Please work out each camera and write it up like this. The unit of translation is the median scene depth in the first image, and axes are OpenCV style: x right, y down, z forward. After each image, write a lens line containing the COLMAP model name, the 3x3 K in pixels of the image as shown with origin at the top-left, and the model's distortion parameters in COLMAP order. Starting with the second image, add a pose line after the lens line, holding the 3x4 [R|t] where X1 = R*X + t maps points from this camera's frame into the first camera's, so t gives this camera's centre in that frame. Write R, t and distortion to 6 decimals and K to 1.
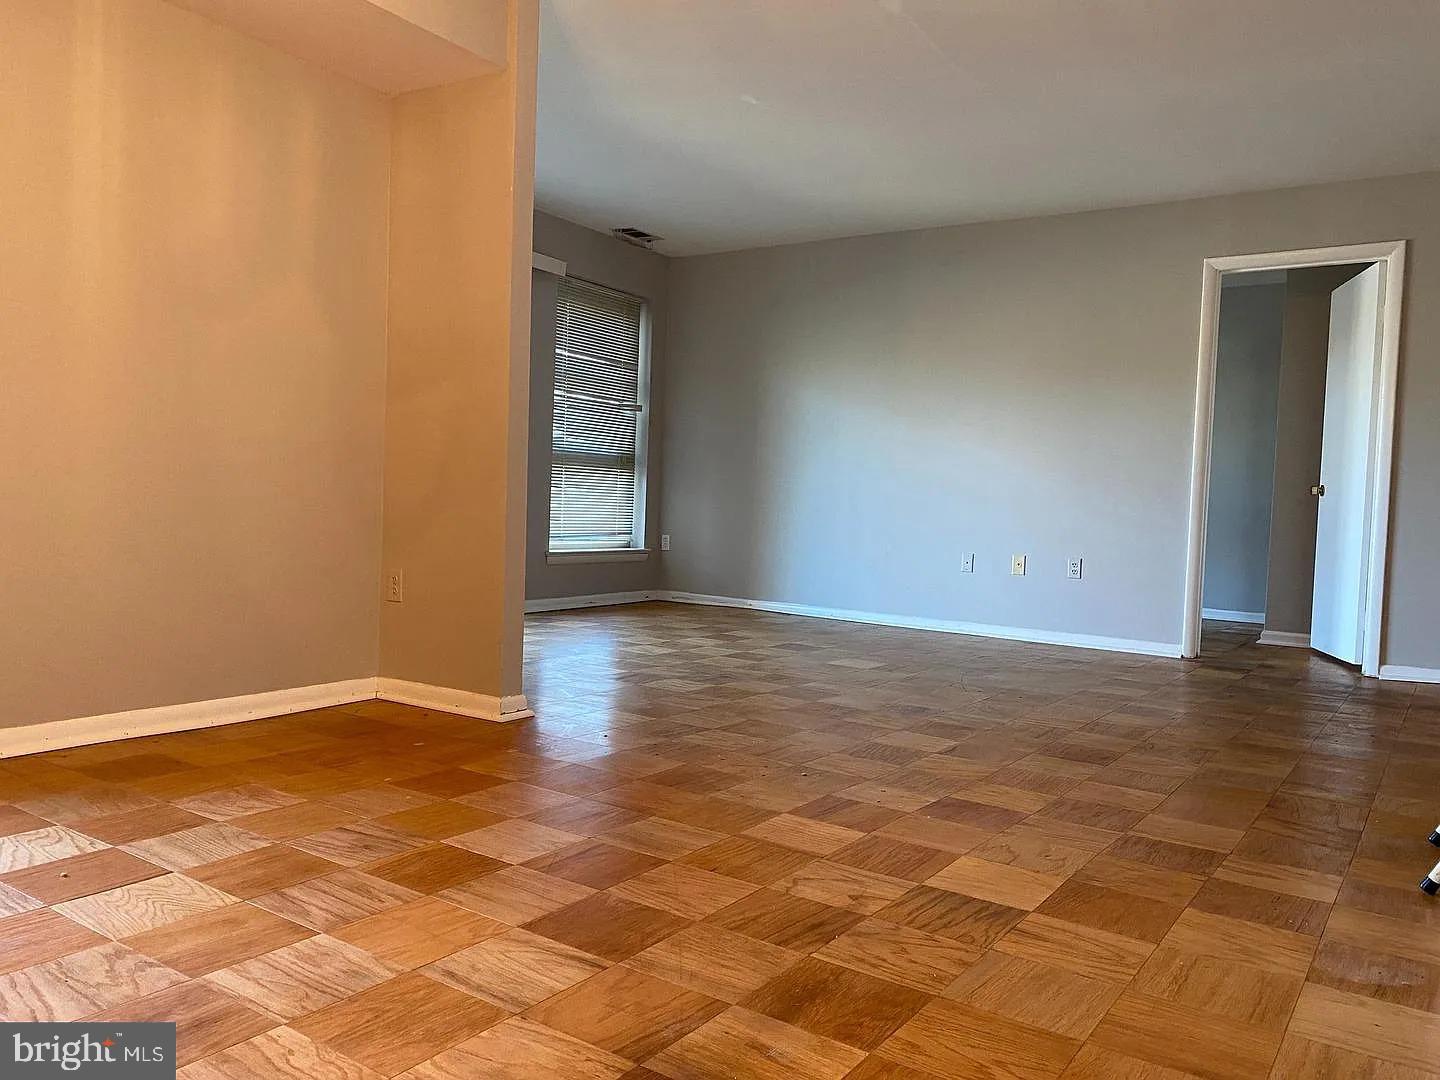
lens RADIAL K [[1083.6, 0, 721.4], [0, 1083.6, 545.1], [0, 0, 1]] dist [0.011081, -0.002116]
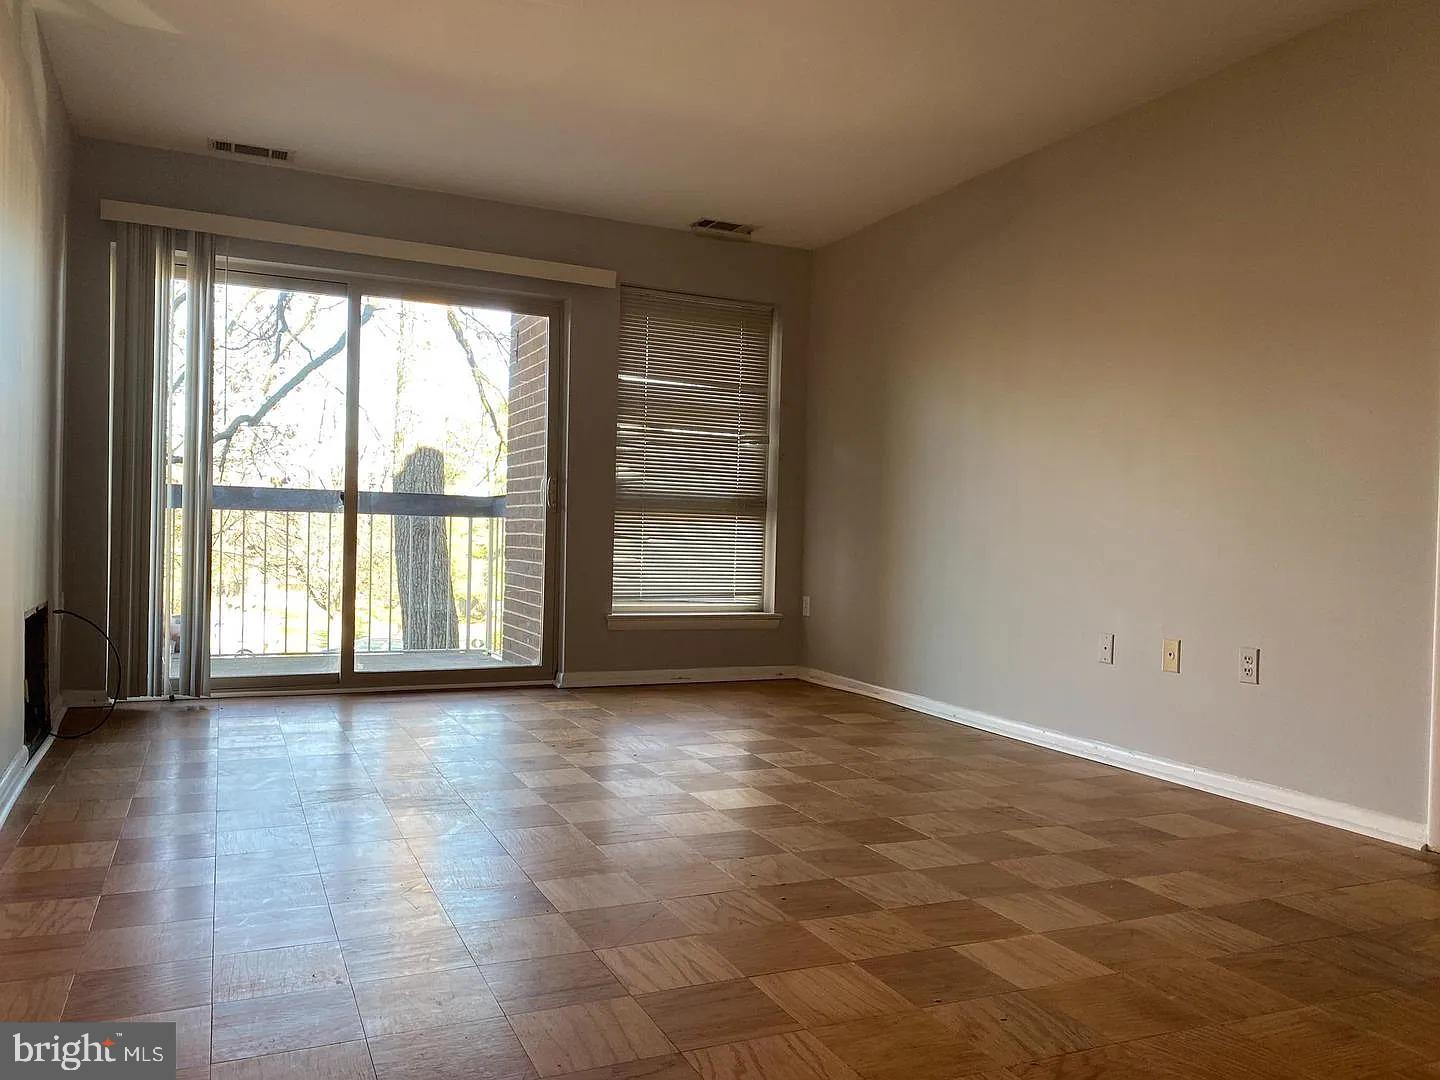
lens RADIAL K [[1083.6, 0, 716.4], [0, 1083.6, 535.2], [0, 0, 1]] dist [0.011081, -0.002116]
pose [[0.860033, -0.016917, -0.509958, 0.305675], [-0.013239, 0.998374, -0.055446, -0.009393], [0.510067, 0.054437, 0.858410, 0.290021]]
